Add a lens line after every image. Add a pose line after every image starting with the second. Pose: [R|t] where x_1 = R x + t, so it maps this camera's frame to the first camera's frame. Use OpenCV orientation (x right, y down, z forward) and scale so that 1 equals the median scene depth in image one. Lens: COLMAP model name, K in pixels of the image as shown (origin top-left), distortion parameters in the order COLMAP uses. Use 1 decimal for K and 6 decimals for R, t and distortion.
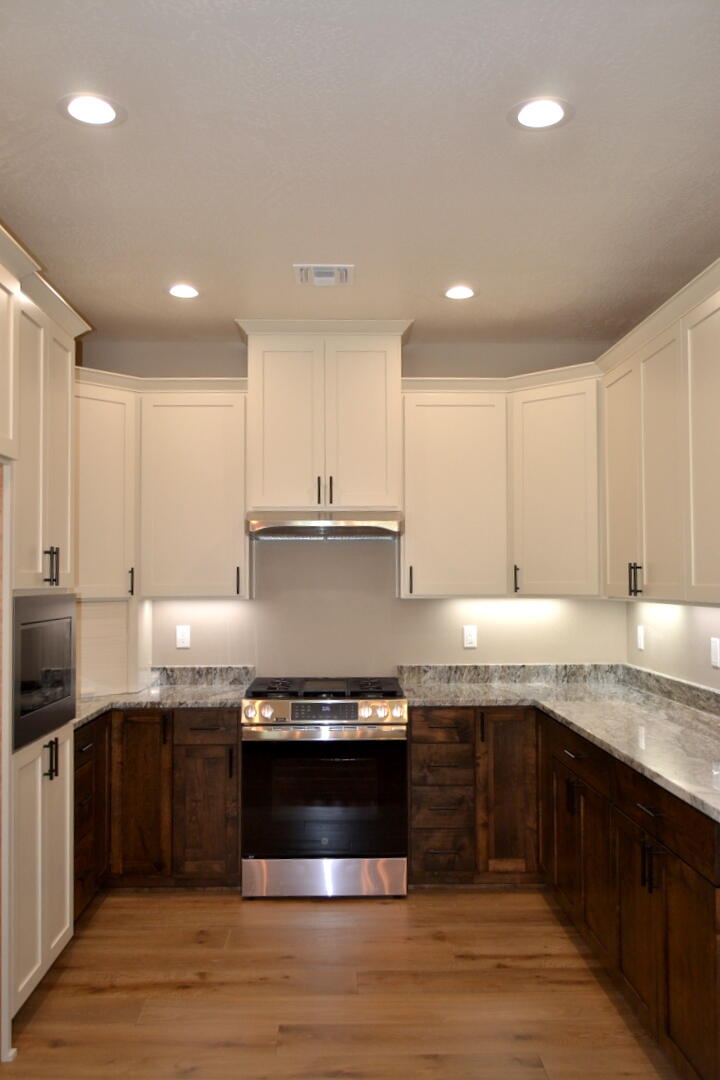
lens RADIAL K [[929.5, 0, 358.0], [0, 929.5, 554.6], [0, 0, 1]] dist [0.000561, 0.001245]
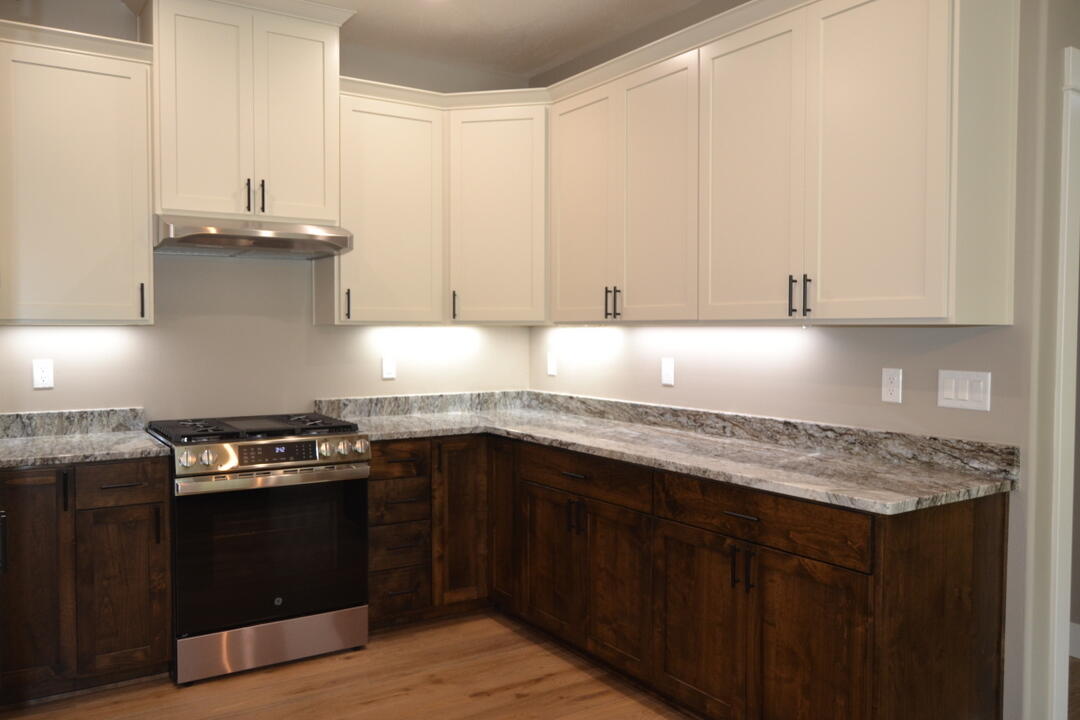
lens RADIAL K [[855.2, 0, 540.0], [0, 855.2, 360.0], [0, 0, 1]] dist [-0.002466, 0.001927]
pose [[0.849531, -0.014522, 0.527339, -0.240520], [-0.017758, 0.998267, 0.056099, 0.033604], [-0.527240, -0.057022, 0.847801, 0.203571]]
